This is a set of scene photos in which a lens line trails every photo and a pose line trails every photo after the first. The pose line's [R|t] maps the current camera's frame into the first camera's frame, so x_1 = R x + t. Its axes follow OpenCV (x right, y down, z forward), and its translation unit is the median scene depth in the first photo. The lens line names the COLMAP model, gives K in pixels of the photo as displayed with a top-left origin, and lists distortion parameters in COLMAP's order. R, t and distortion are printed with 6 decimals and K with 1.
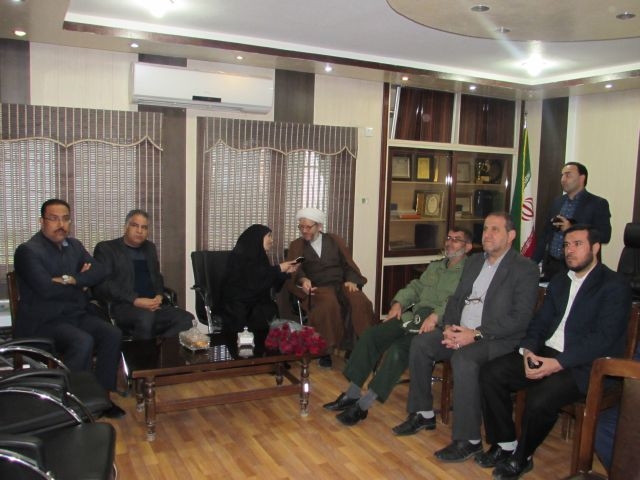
lens RADIAL K [[568.6, 0, 320.0], [0, 568.6, 240.0], [0, 0, 1]] dist [-0.058207, 0.009221]
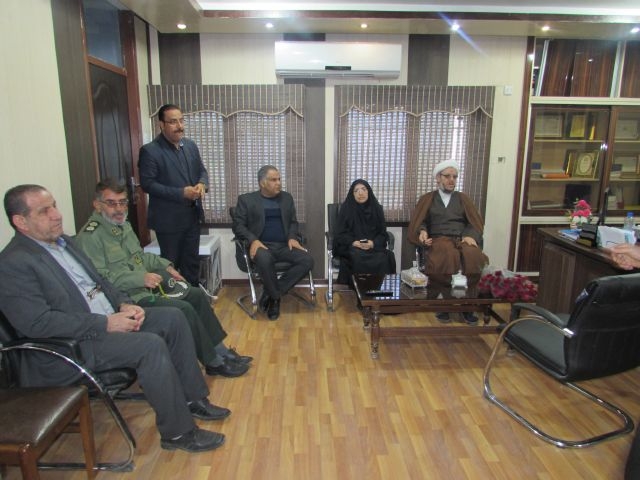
lens RADIAL K [[448.4, 0, 320.0], [0, 448.4, 240.0], [0, 0, 1]] dist [-0.034997, 0.008234]
pose [[0.901336, 0.061524, -0.428729, 0.145764], [-0.022931, 0.995250, 0.094613, 0.006985], [0.432514, -0.075447, 0.898465, 0.138056]]
